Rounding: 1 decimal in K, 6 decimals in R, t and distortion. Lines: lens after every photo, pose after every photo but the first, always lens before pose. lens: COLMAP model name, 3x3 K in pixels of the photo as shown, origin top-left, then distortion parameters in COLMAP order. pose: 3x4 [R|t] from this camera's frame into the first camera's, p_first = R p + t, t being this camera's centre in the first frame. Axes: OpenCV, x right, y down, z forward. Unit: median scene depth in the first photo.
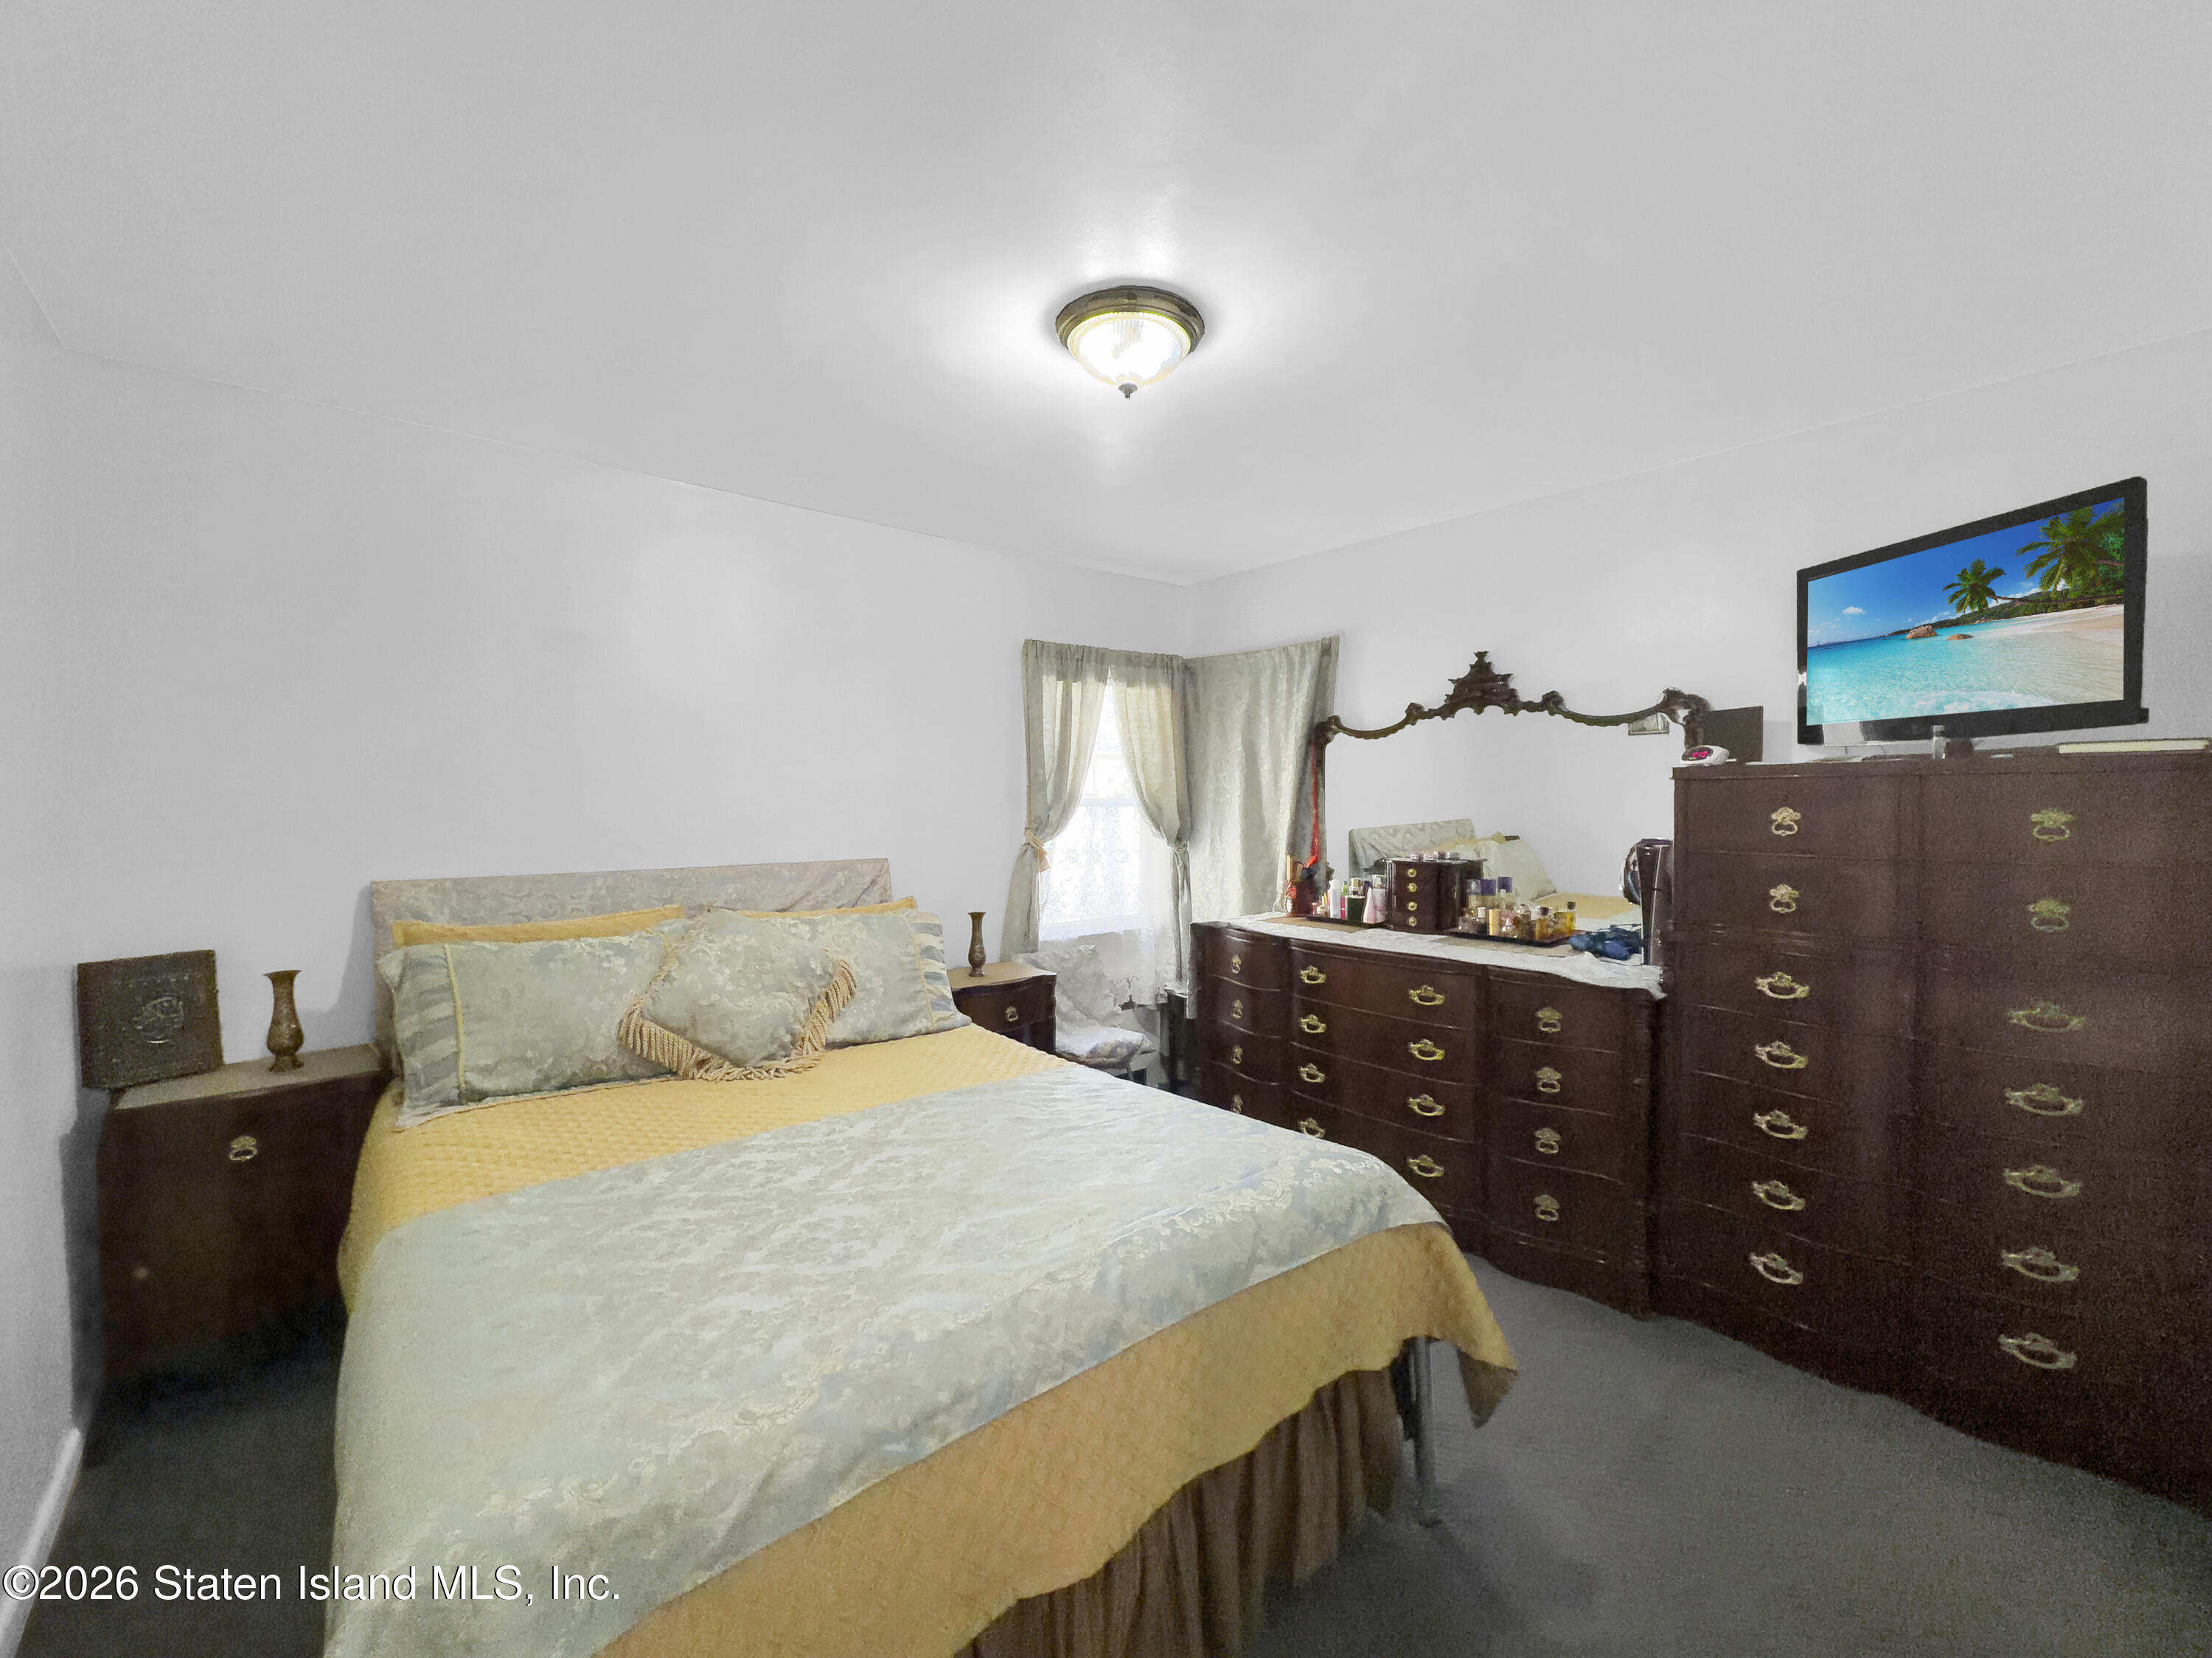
lens RADIAL K [[889.0, 0, 1106.1], [0, 889.0, 828.4], [0, 0, 1]] dist [-0.014642, -0.000175]
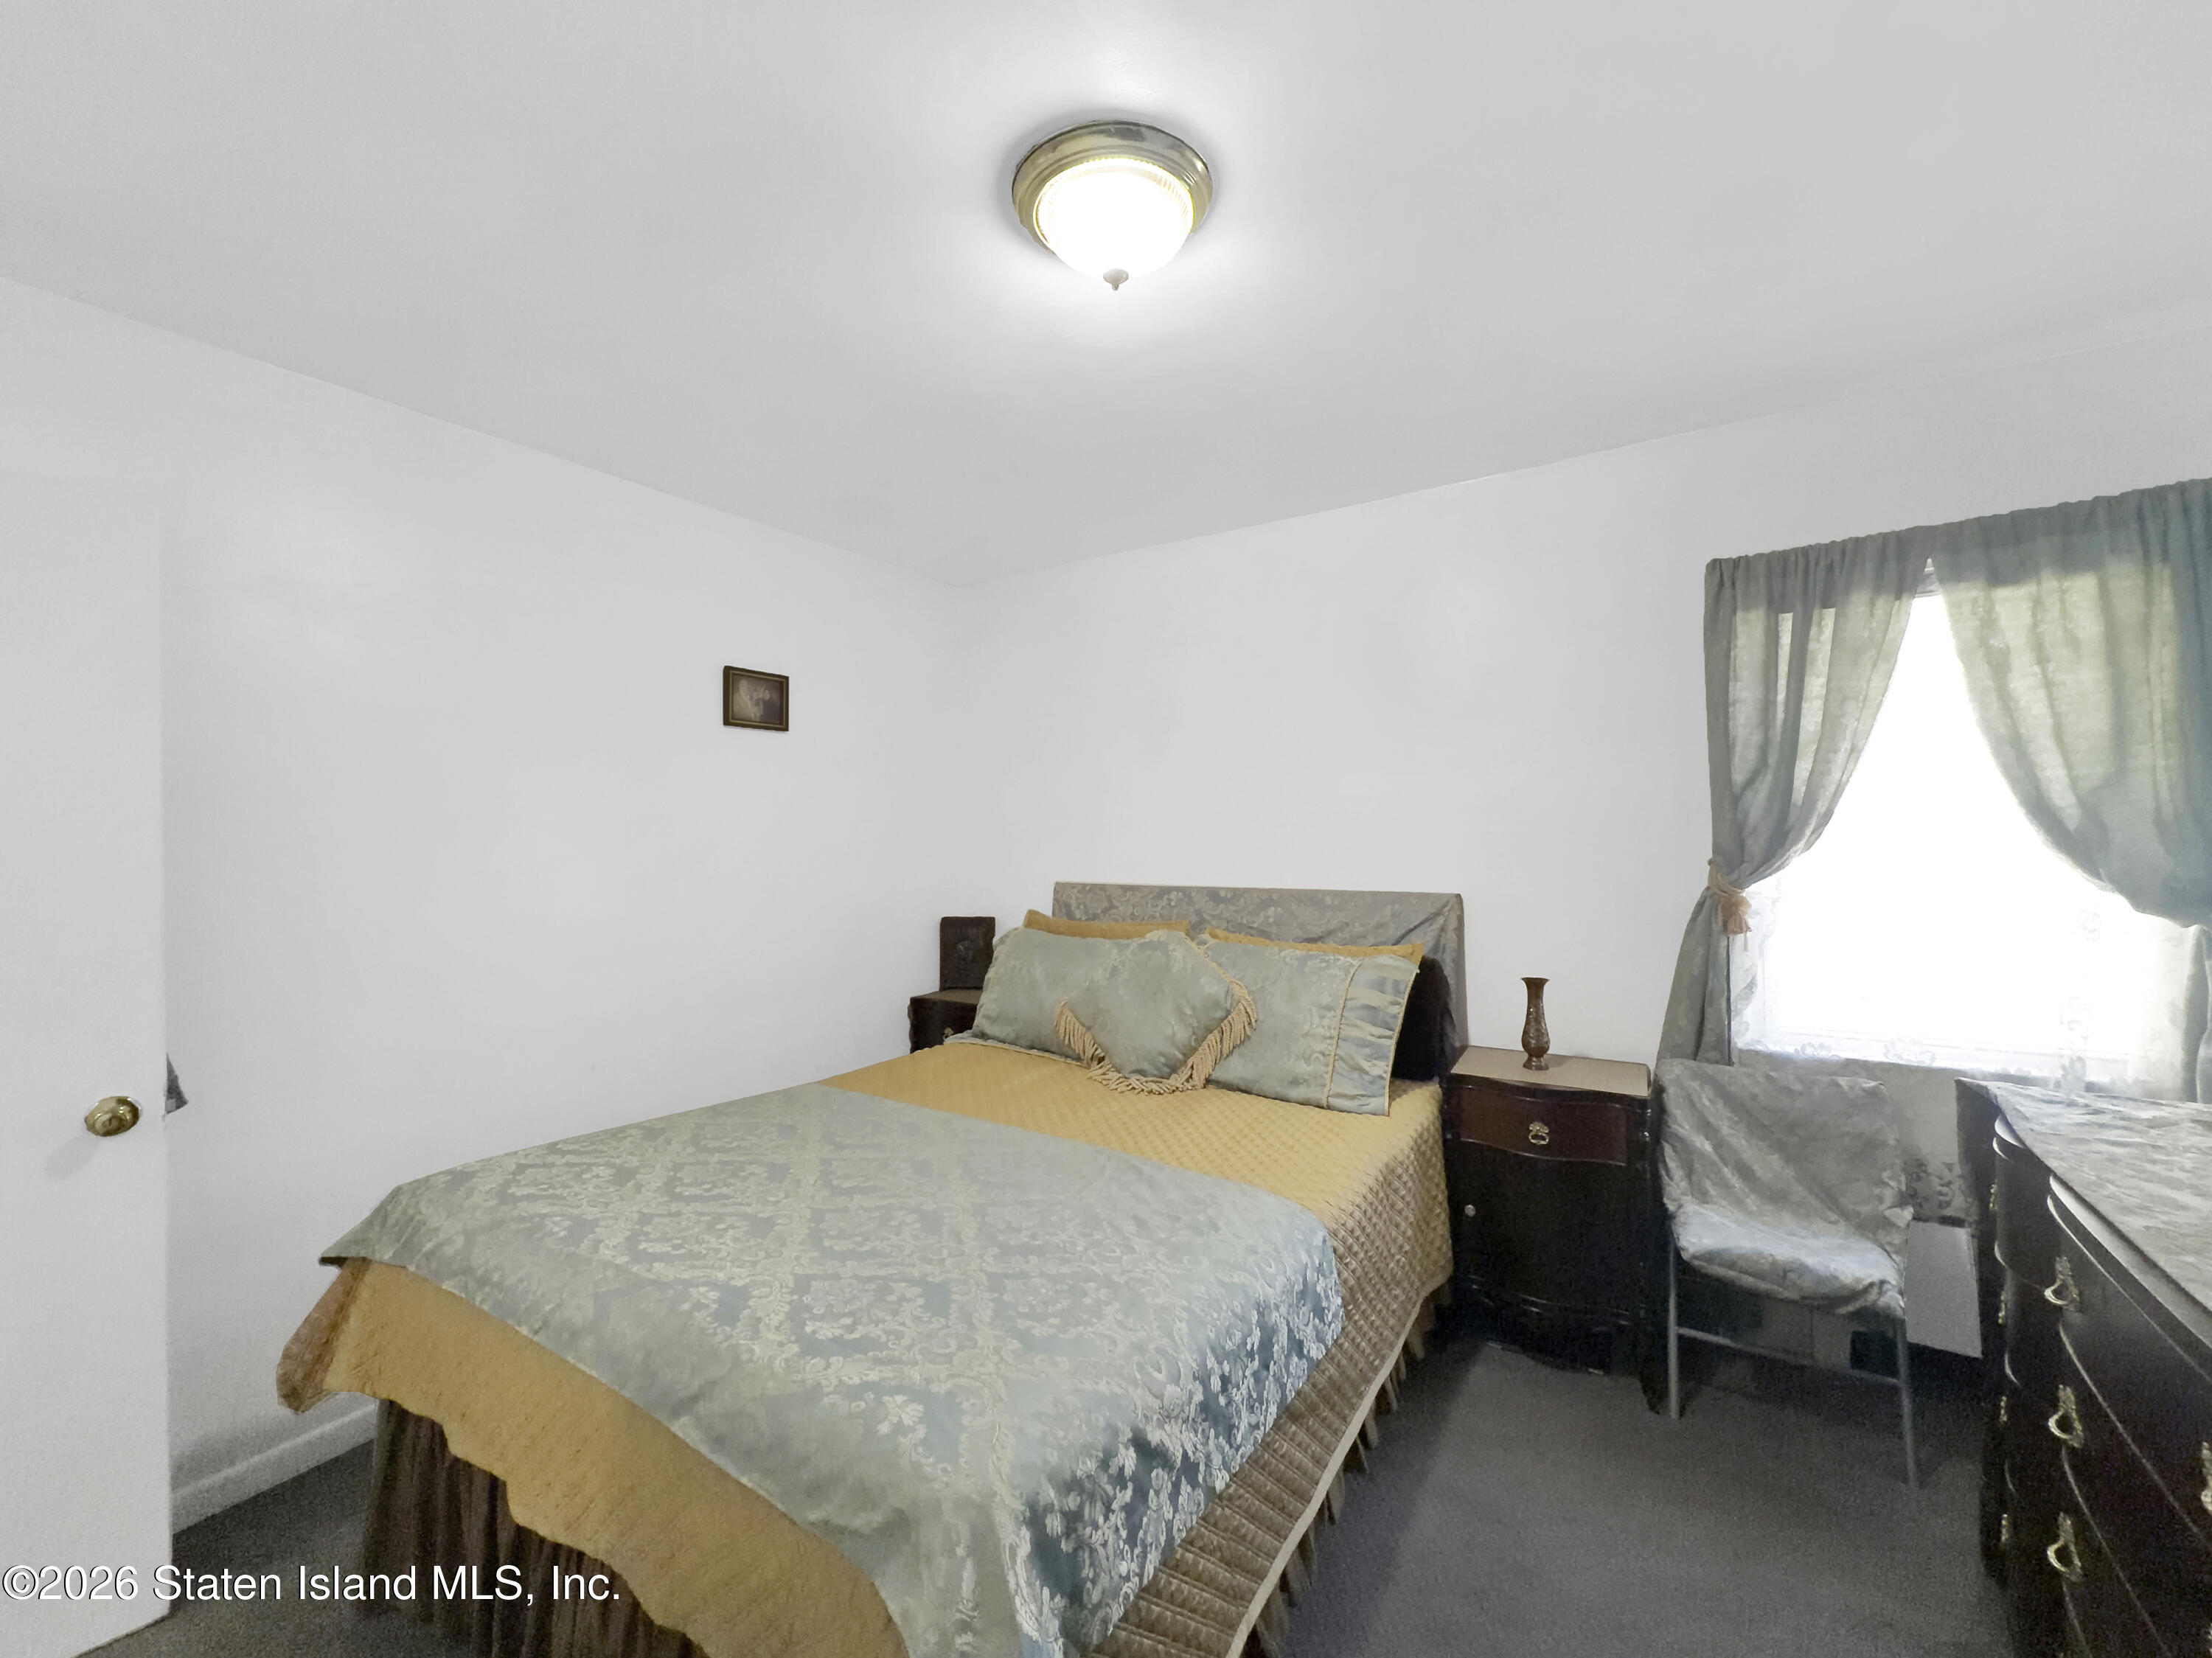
lens RADIAL K [[888.8, 0, 1107.3], [0, 888.8, 825.3], [0, 0, 1]] dist [-0.014642, -0.000175]
pose [[0.310581, -0.018184, -0.950373, 0.552161], [-0.031654, 0.999065, -0.029460, 0.008154], [0.950020, 0.039233, 0.309715, 0.615712]]
